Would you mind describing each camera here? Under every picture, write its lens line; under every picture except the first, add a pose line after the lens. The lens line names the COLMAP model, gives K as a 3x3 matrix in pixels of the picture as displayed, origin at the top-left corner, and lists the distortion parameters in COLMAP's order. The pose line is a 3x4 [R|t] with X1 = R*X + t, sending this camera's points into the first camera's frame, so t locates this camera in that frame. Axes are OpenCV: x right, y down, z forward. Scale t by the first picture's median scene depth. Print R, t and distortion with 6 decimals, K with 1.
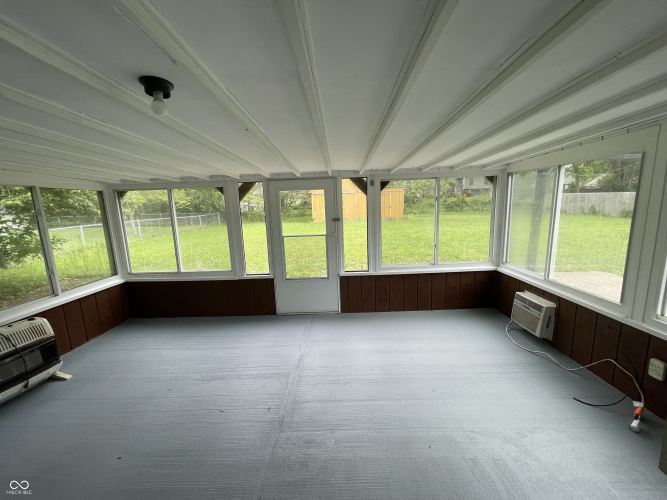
lens RADIAL K [[266.4, 0, 333.5], [0, 266.4, 250.0], [0, 0, 1]] dist [-0.002349, -0.001202]
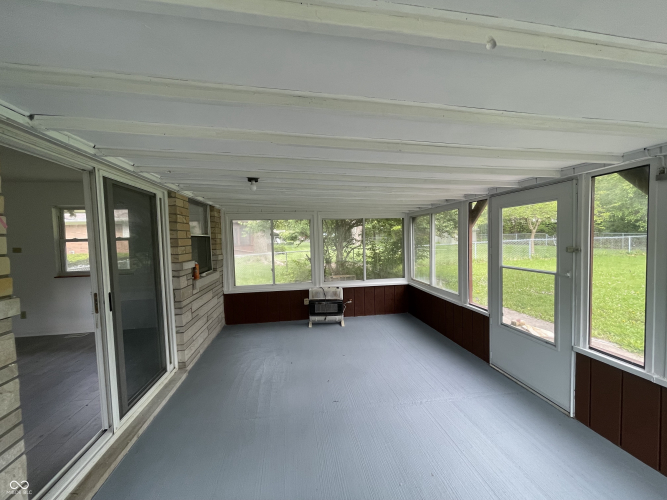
lens RADIAL K [[266.4, 0, 333.5], [0, 266.4, 250.0], [0, 0, 1]] dist [-0.002349, -0.001202]
pose [[0.165819, 0.076357, -0.983196, 0.467439], [-0.143130, 0.988304, 0.052615, -0.068036], [0.975714, 0.132001, 0.174808, 0.379179]]
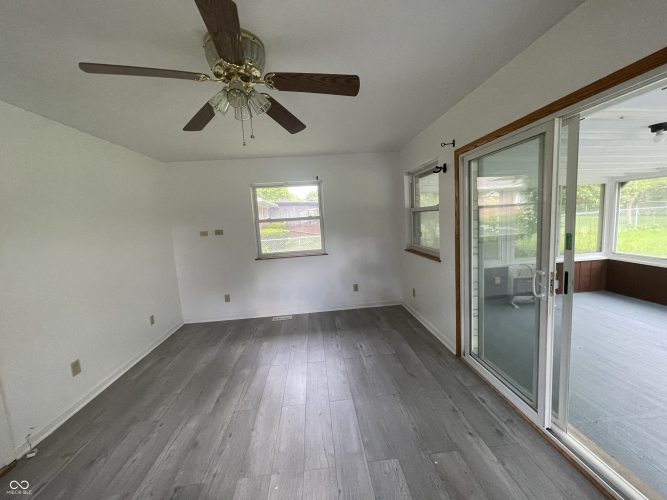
lens RADIAL K [[266.4, 0, 333.5], [0, 266.4, 250.0], [0, 0, 1]] dist [-0.002349, -0.001202]
pose [[0.089777, 0.147845, -0.984927, 0.273994], [-0.108421, 0.984494, 0.137897, 0.048877], [0.990043, 0.094407, 0.104415, -0.346387]]
